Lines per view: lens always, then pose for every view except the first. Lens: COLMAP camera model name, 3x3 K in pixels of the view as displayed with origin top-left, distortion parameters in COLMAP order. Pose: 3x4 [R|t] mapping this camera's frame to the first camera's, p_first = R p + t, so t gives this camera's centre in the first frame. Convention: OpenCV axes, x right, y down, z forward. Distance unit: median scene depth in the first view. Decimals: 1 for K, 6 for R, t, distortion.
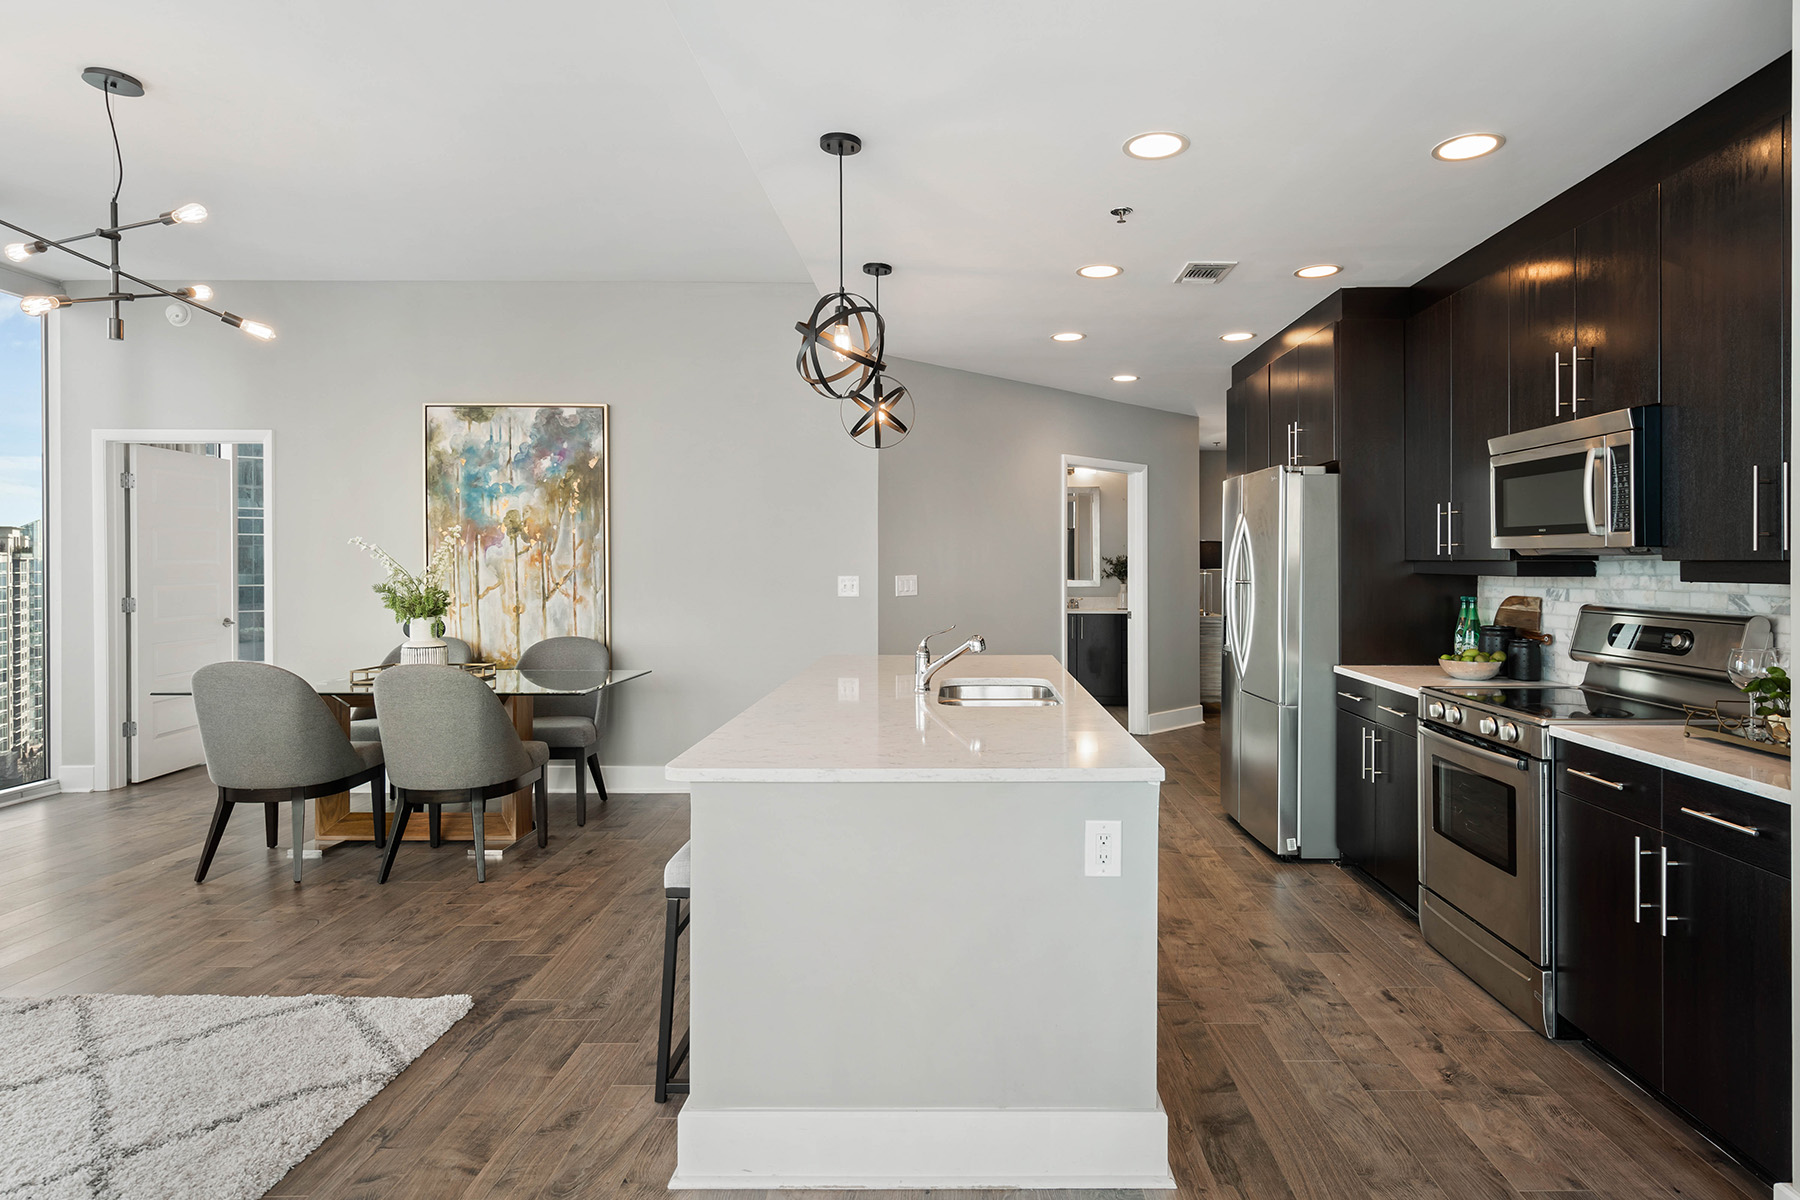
lens RADIAL K [[968.8, 0, 958.6], [0, 968.8, 572.2], [0, 0, 1]] dist [-0.004238, 0.003497]
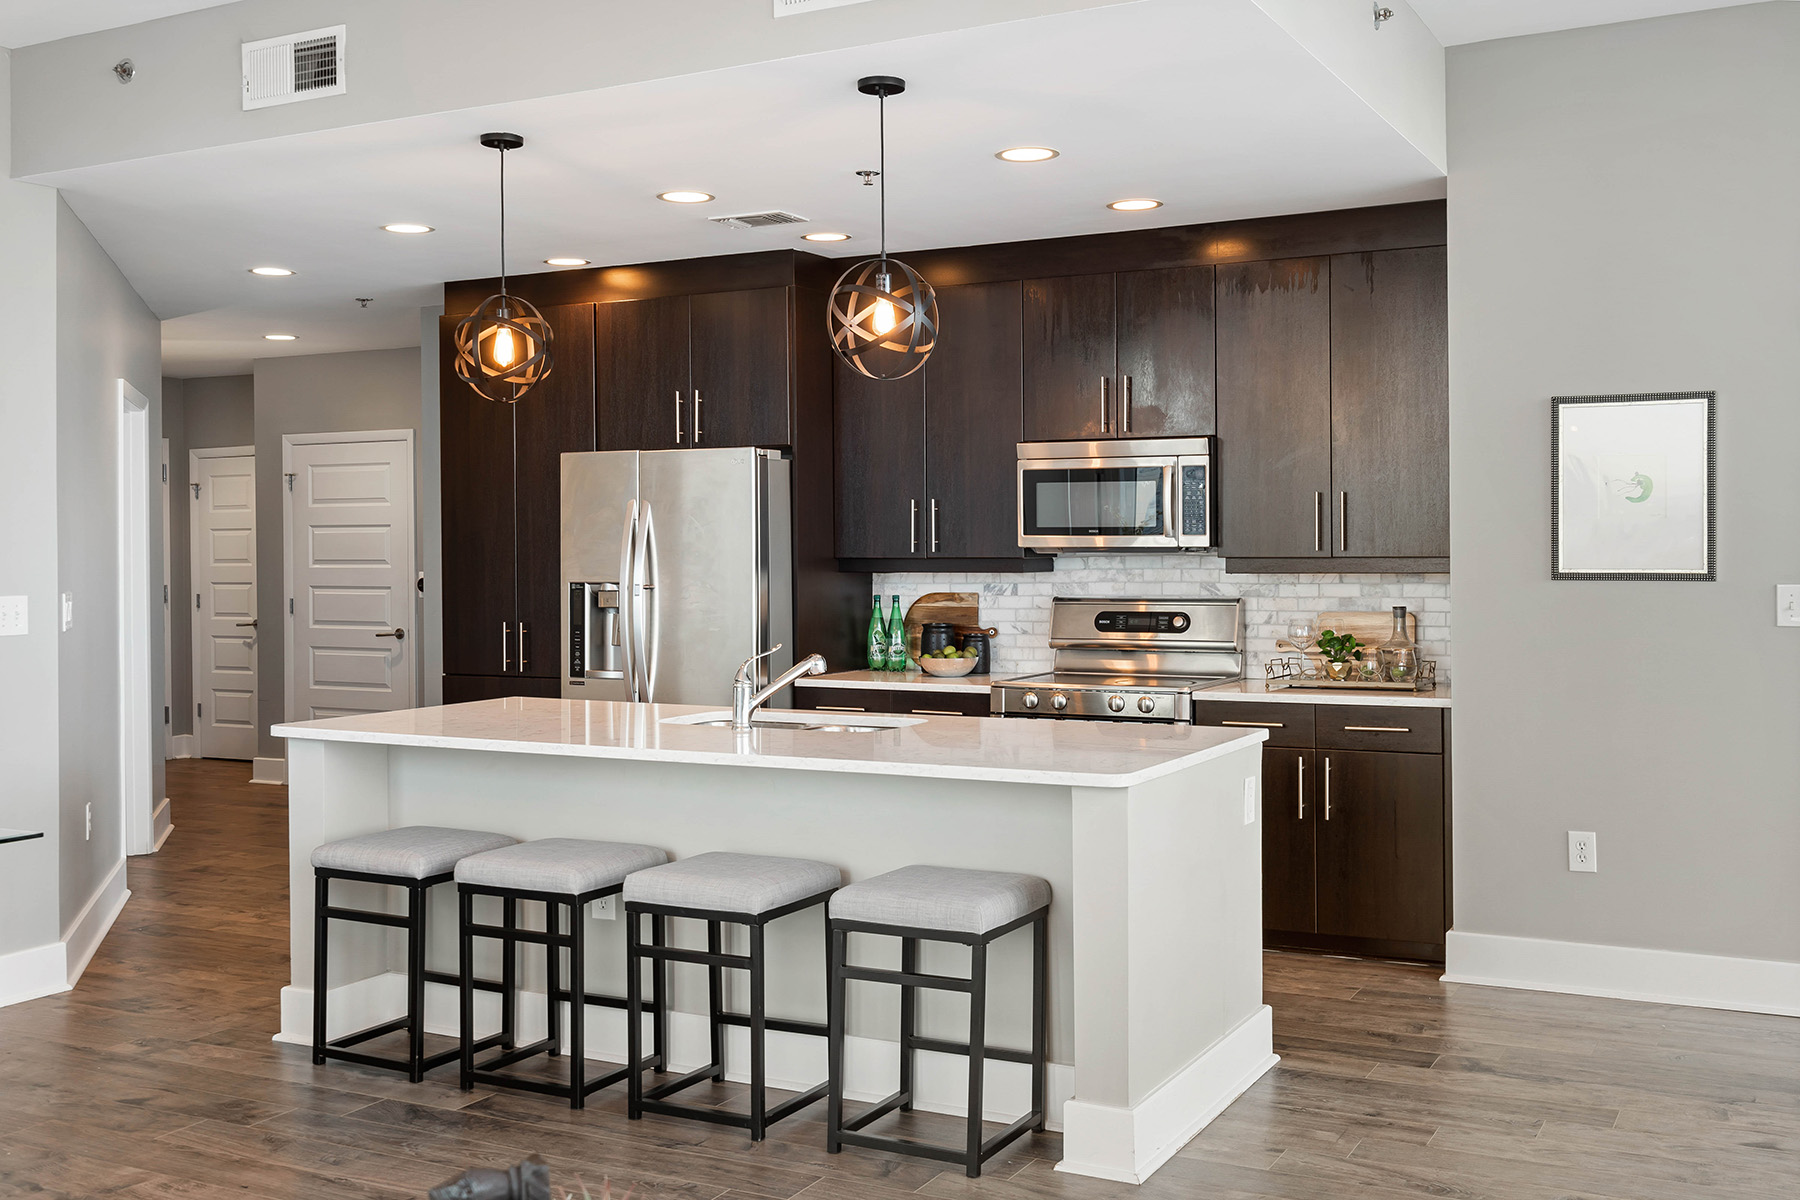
lens RADIAL K [[1794.1, 0, 893.4], [0, 1794.1, 547.5], [0, 0, 1]] dist [-0.002246, 0.000000]
pose [[0.488711, -0.006522, 0.872421, -0.920792], [0.016039, 0.999870, -0.001510, -0.017135], [-0.872298, 0.014730, 0.488752, 0.124154]]
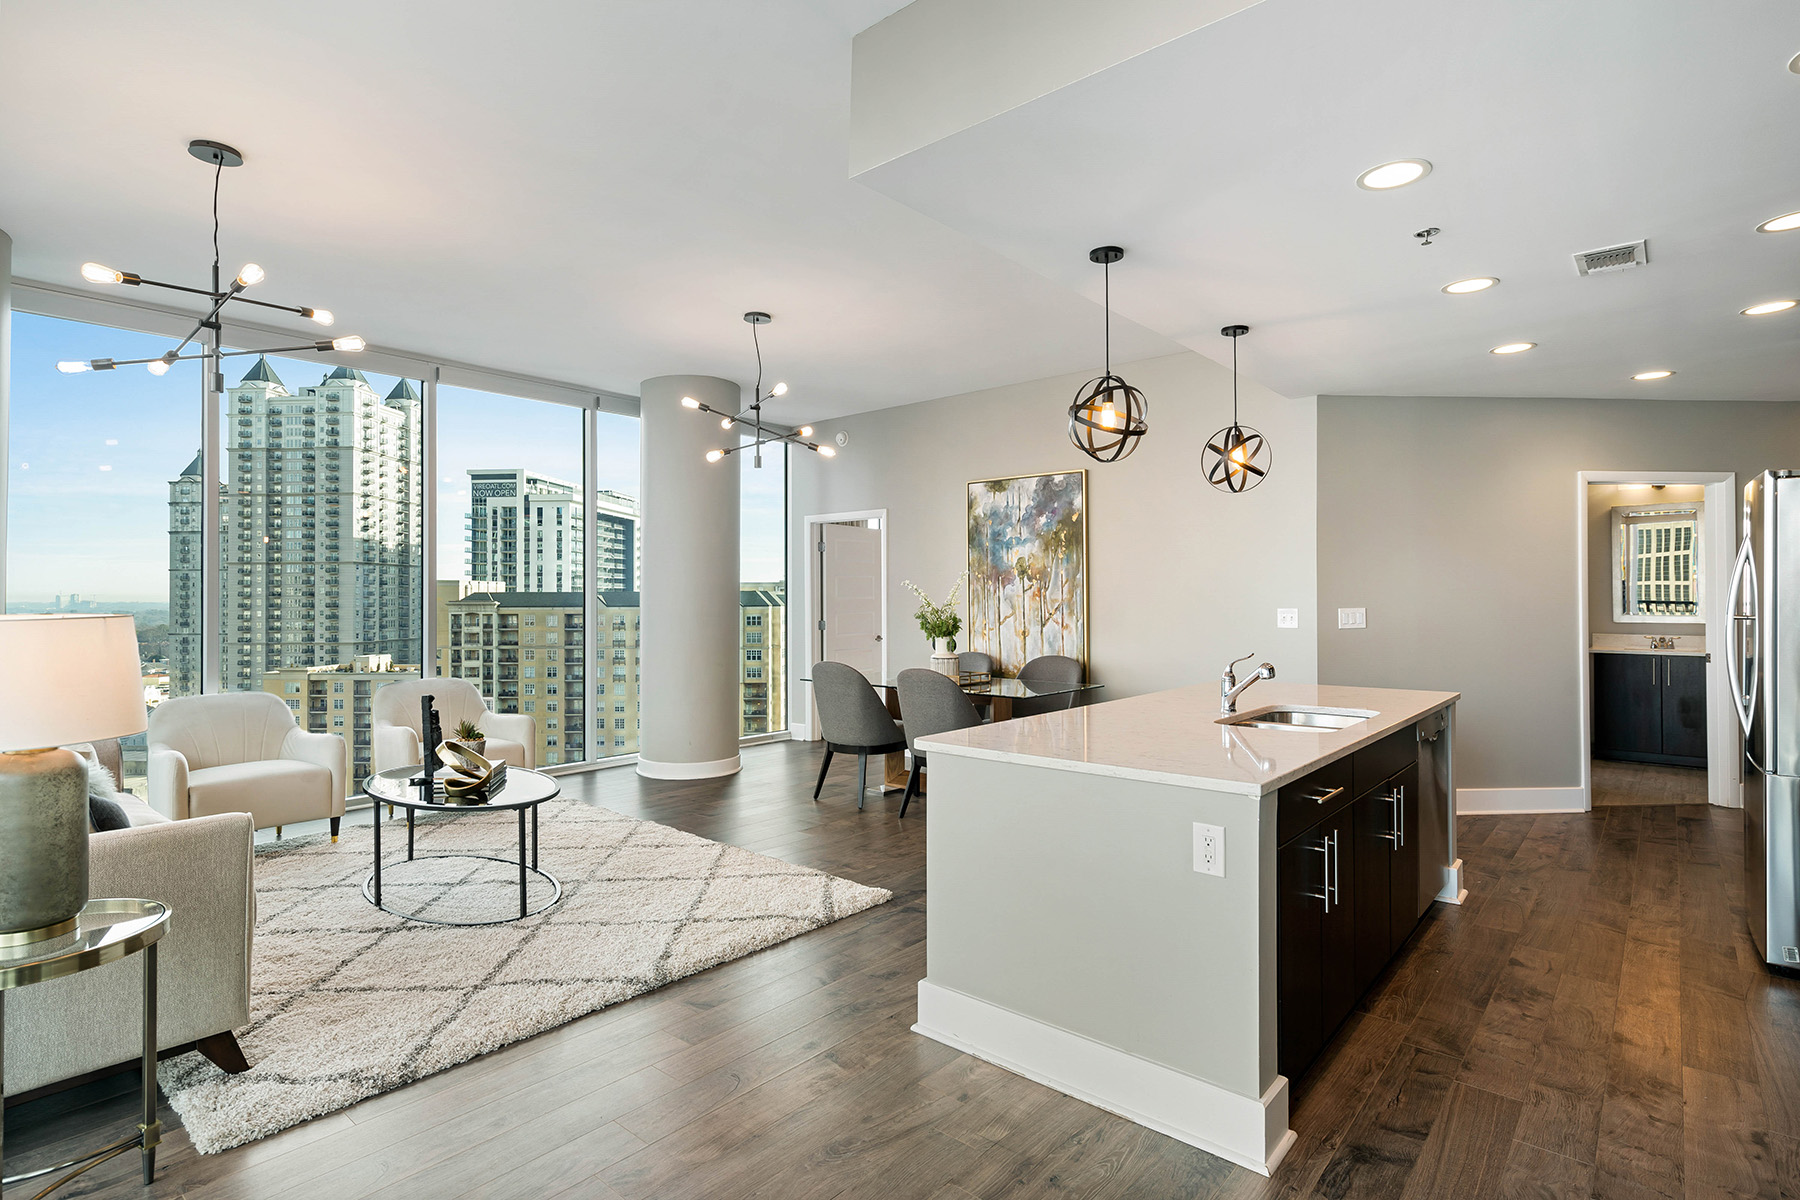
lens RADIAL K [[879.7, 0, 917.7], [0, 879.7, 601.8], [0, 0, 1]] dist [0.008949, -0.001878]
pose [[0.763808, -0.001396, -0.645443, 0.249534], [-0.000648, 0.999995, -0.002930, -0.000179], [0.645444, 0.002657, 0.763803, -0.002038]]
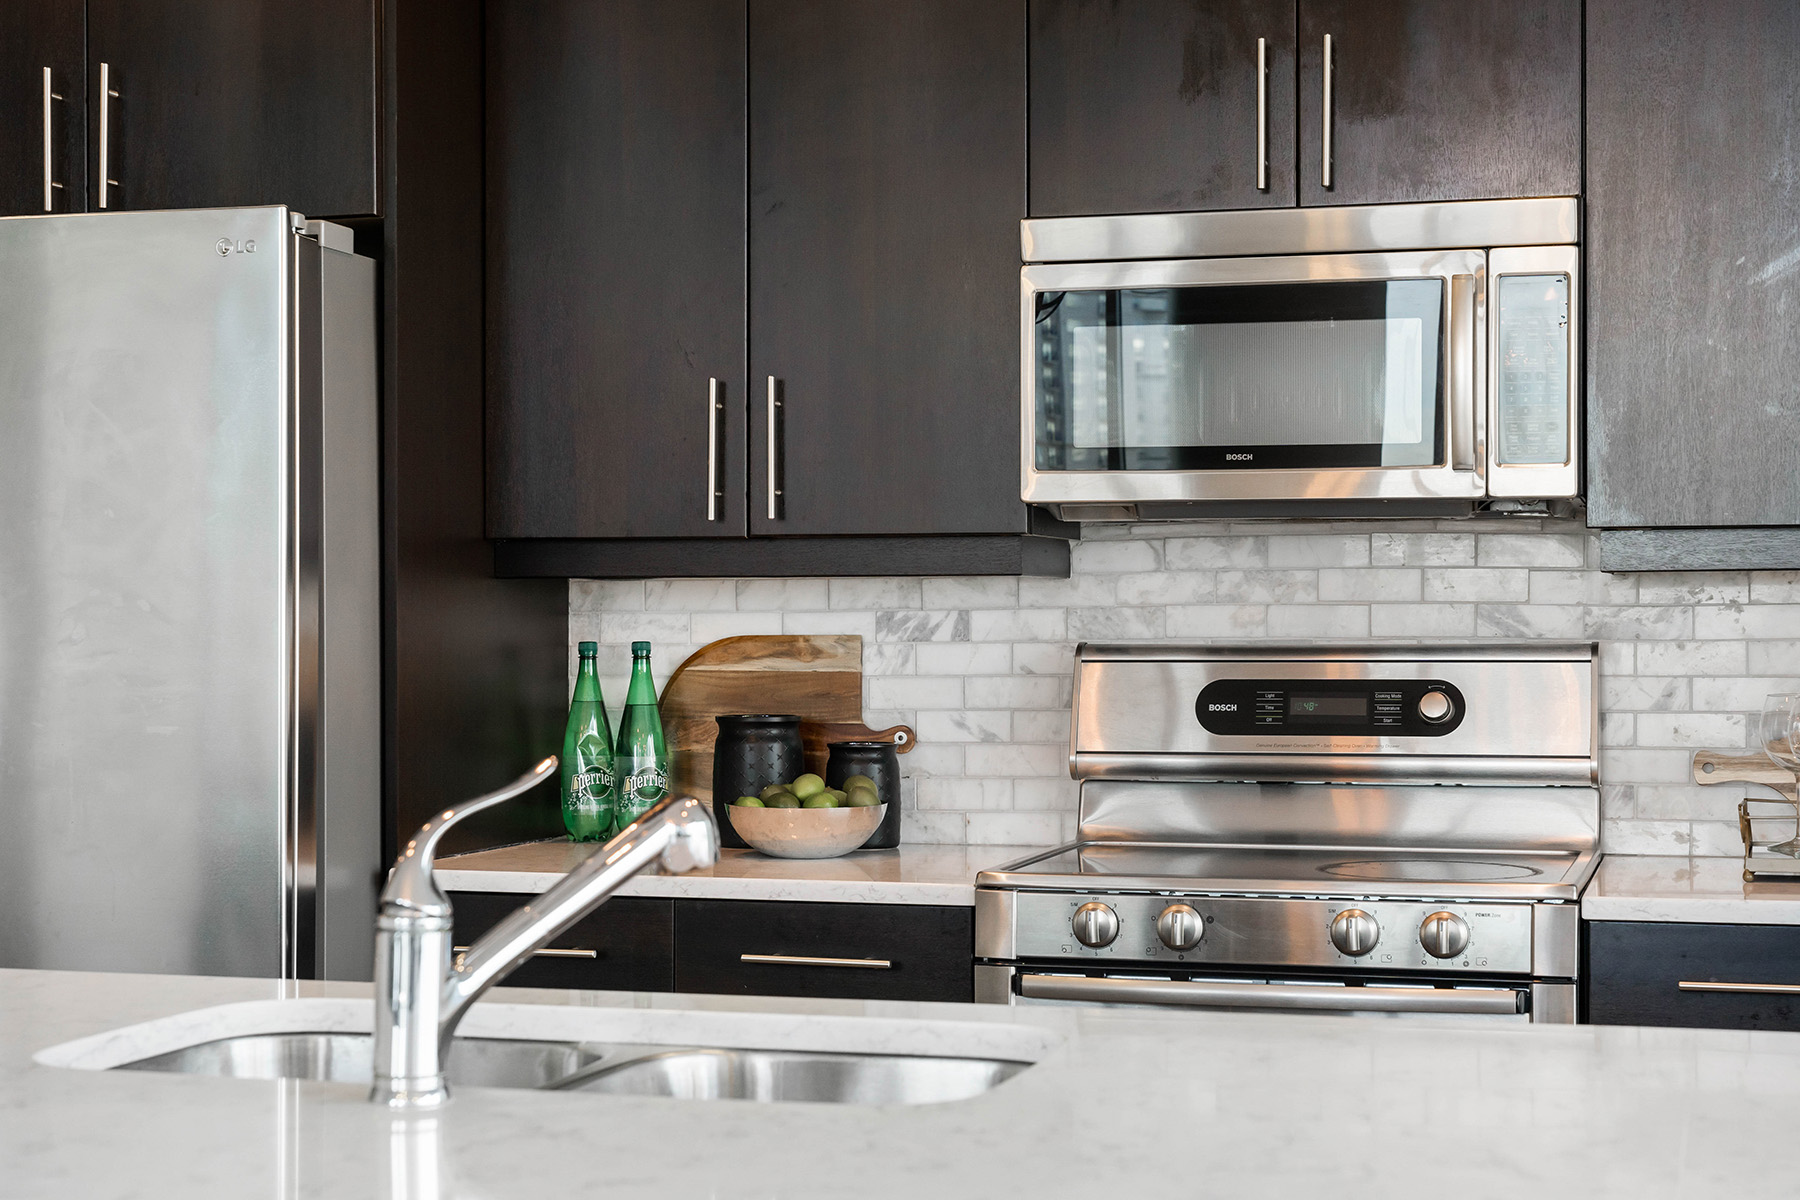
lens RADIAL K [[2883.1, 0, 897.8], [0, 2883.1, 594.5], [0, 0, 1]] dist [0.018959, 0.000000]
pose [[0.308031, 0.004894, 0.951364, -0.421970], [0.012337, 0.999882, -0.009138, 0.017108], [-0.951296, 0.014551, 0.307934, 0.523769]]
